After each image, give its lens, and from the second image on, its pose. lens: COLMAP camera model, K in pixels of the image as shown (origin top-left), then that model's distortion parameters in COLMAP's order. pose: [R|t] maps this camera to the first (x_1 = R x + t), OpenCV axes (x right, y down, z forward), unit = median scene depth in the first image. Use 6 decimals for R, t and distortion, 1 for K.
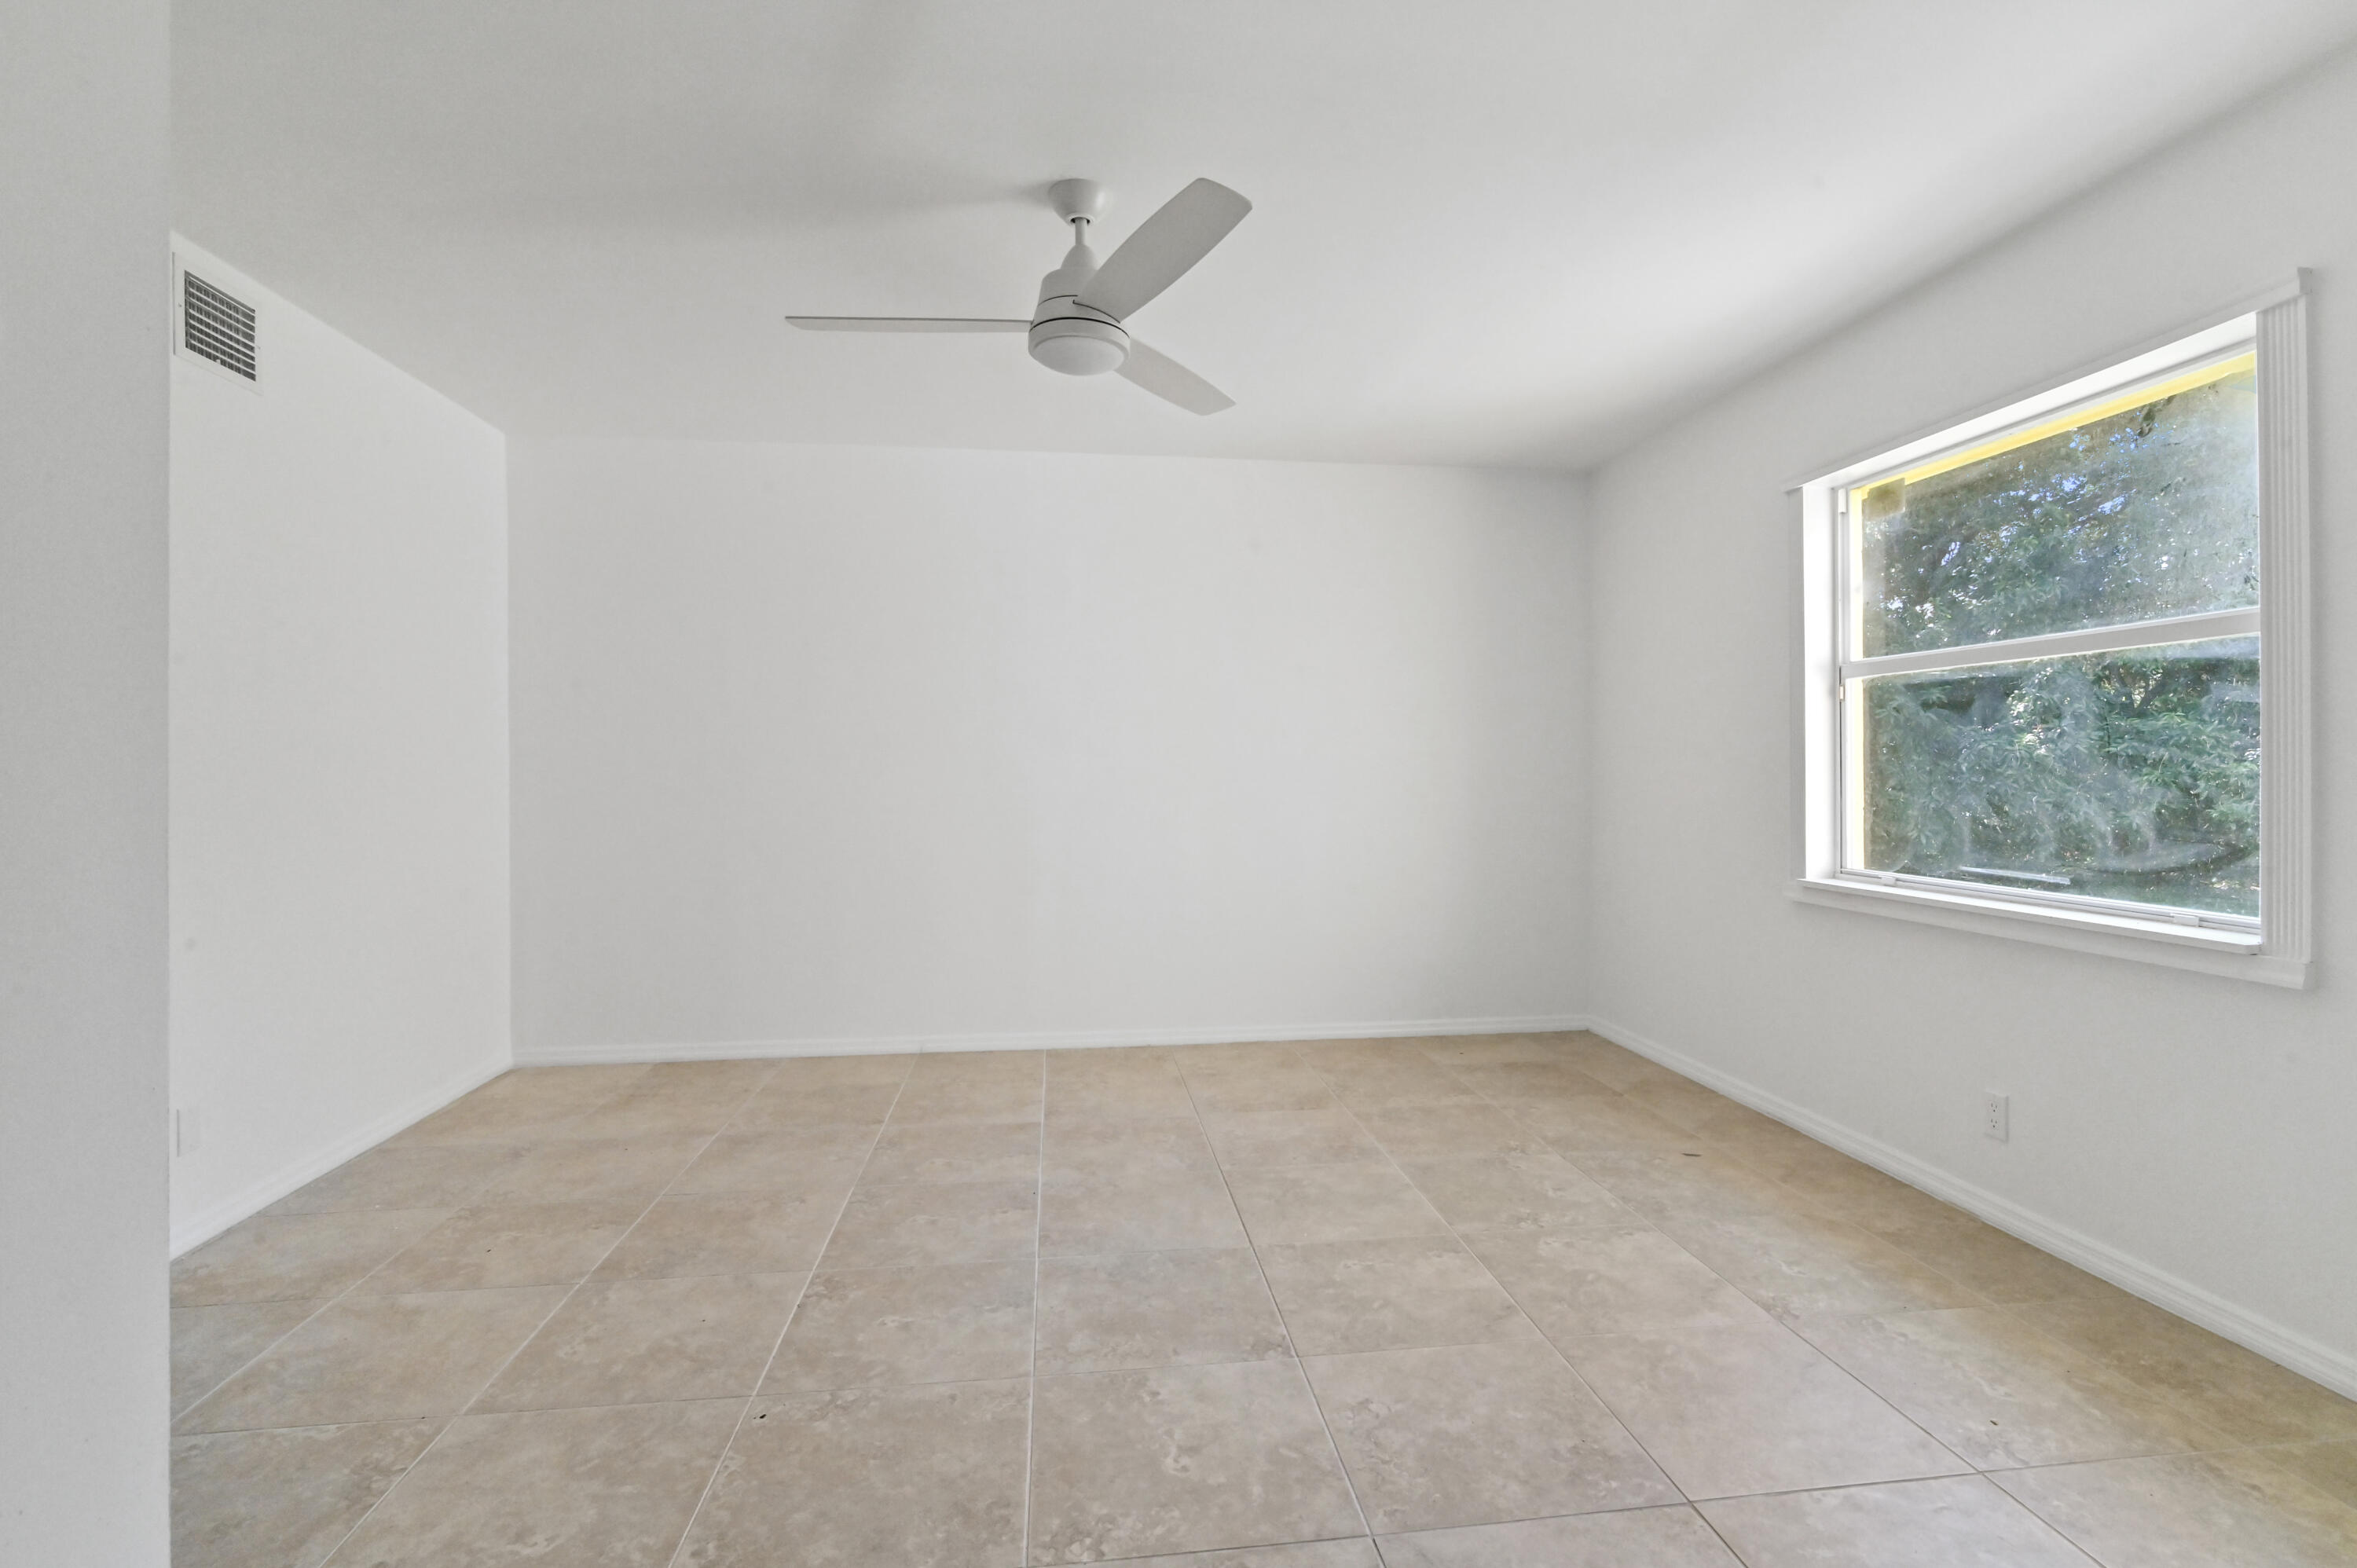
lens RADIAL K [[1079.7, 0, 1183.0], [0, 1079.7, 778.5], [0, 0, 1]] dist [-0.014338, -0.000357]
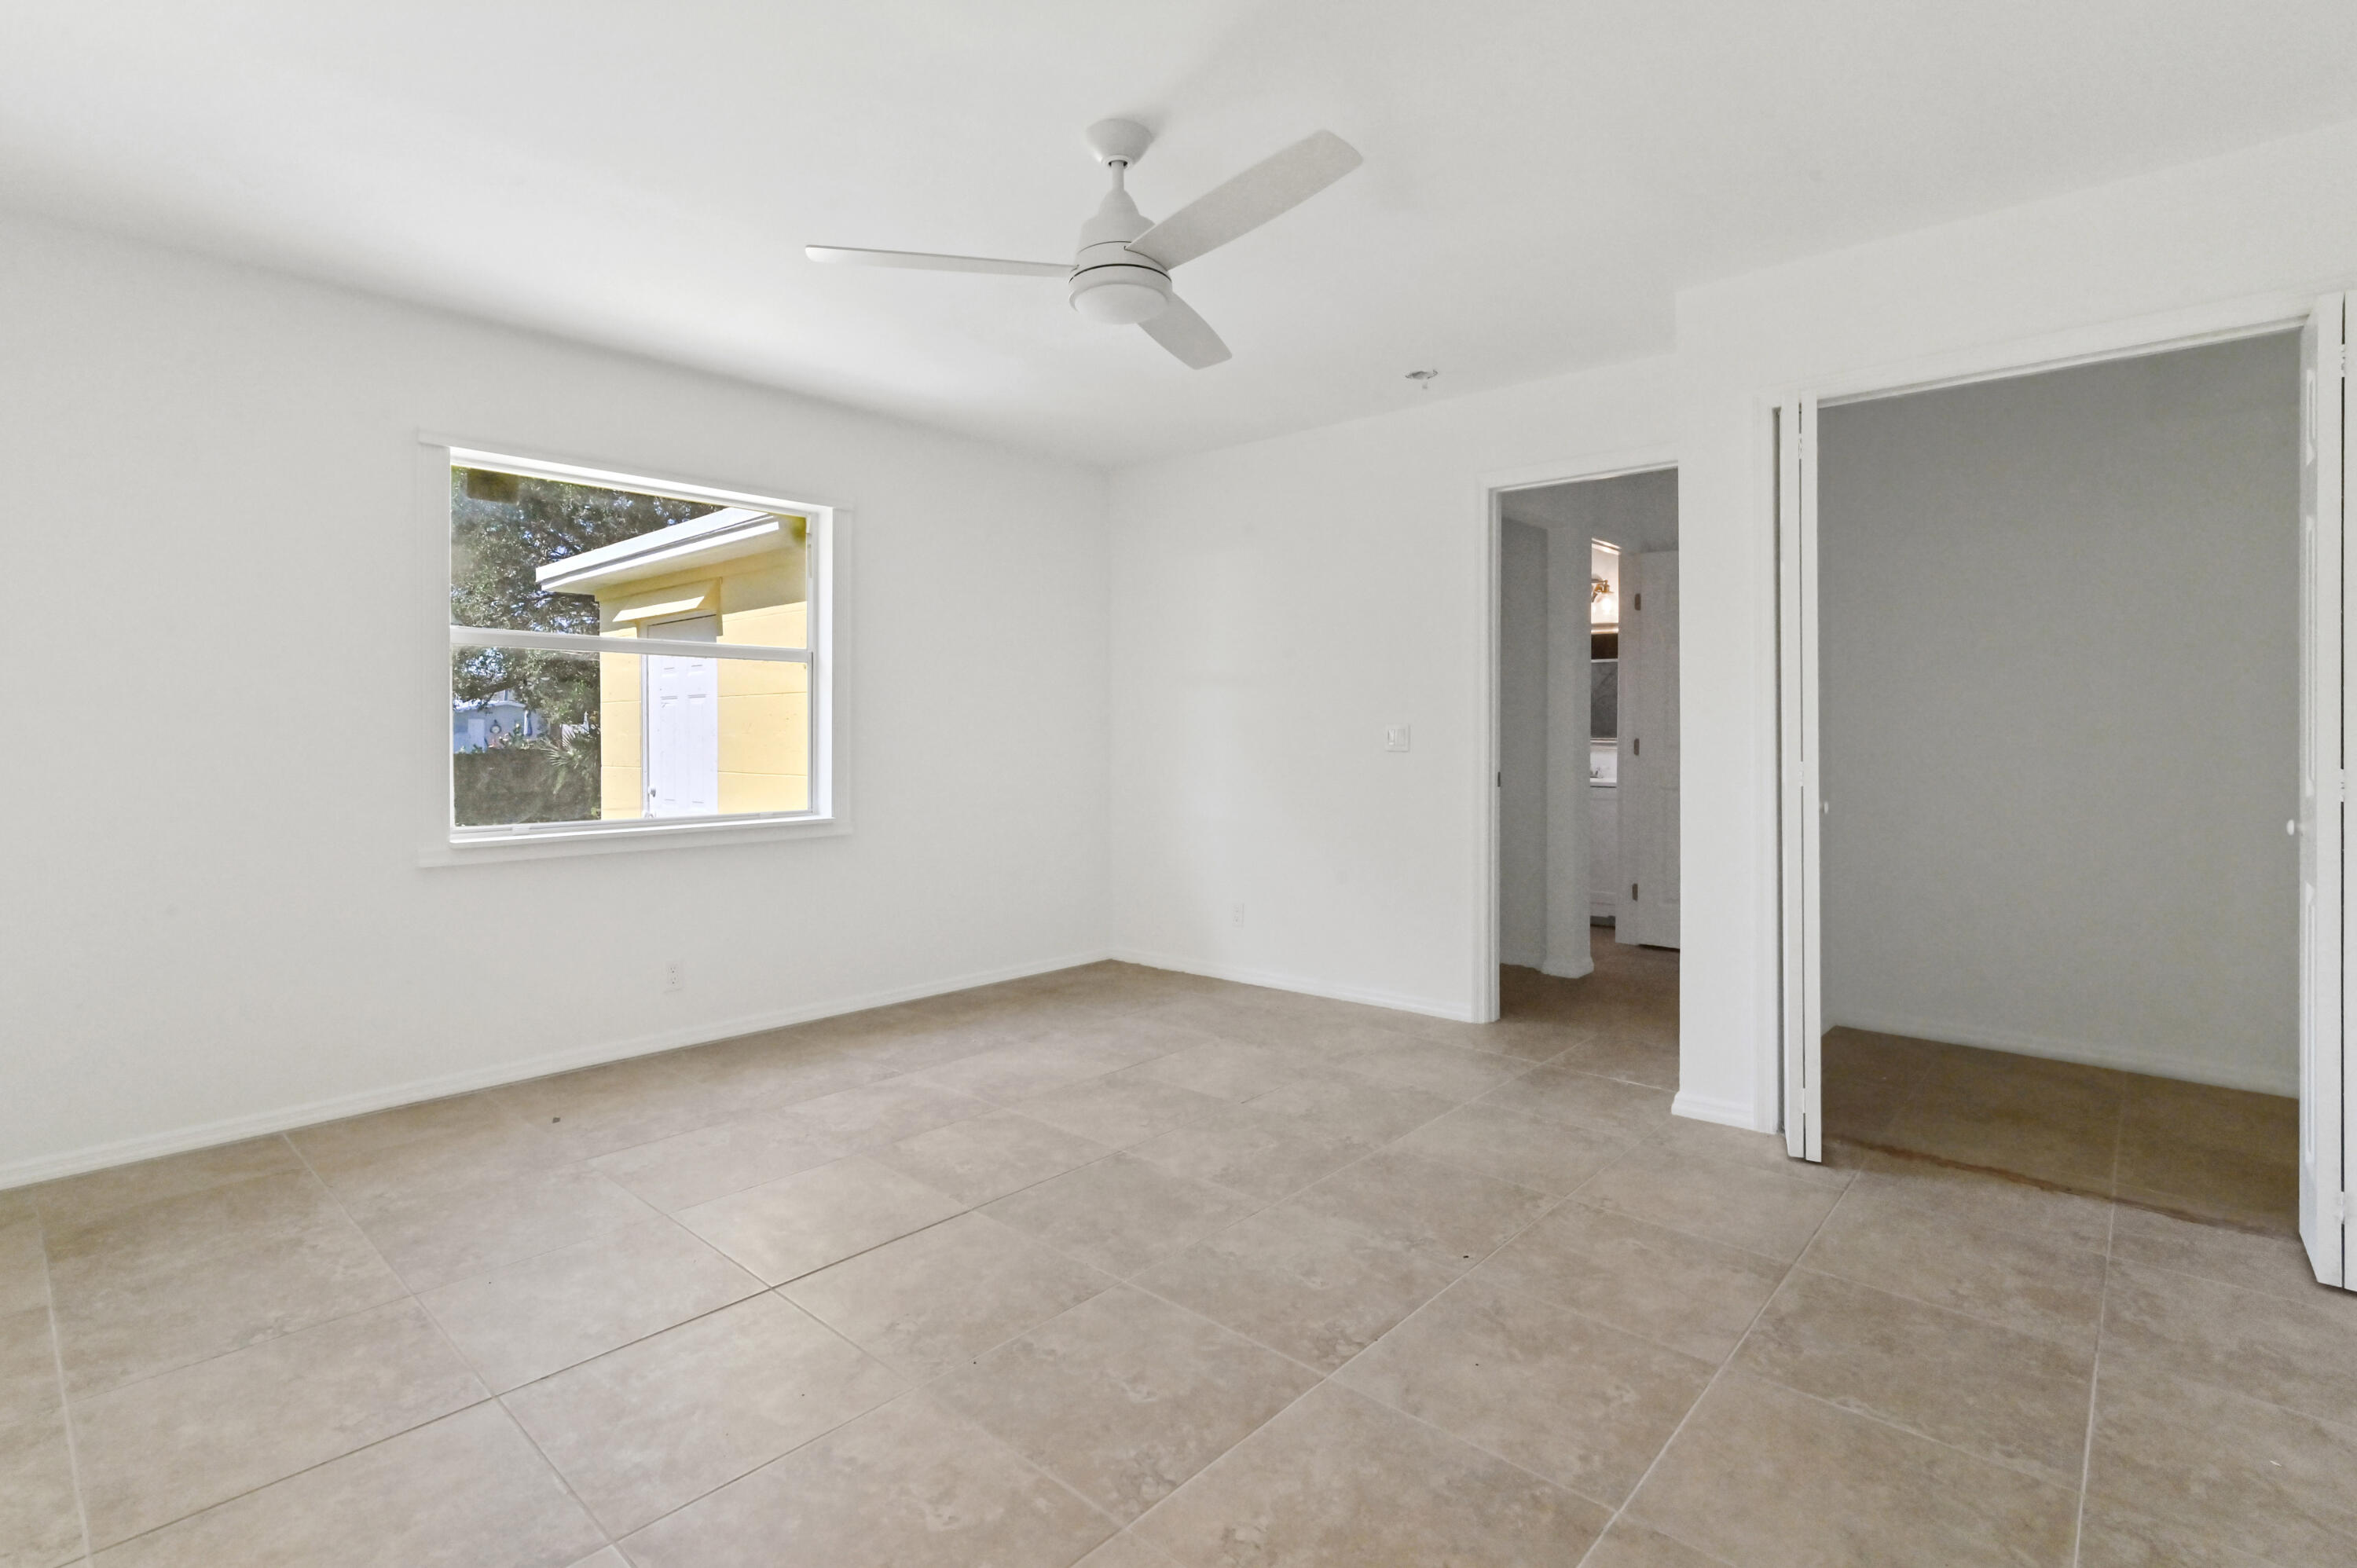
lens RADIAL K [[1079.7, 0, 1183.0], [0, 1079.7, 778.5], [0, 0, 1]] dist [-0.014338, -0.000357]
pose [[-0.653749, -0.025698, 0.756275, -0.910007], [0.007204, 0.999167, 0.040178, -0.001951], [-0.756677, 0.031715, -0.653019, 1.685482]]
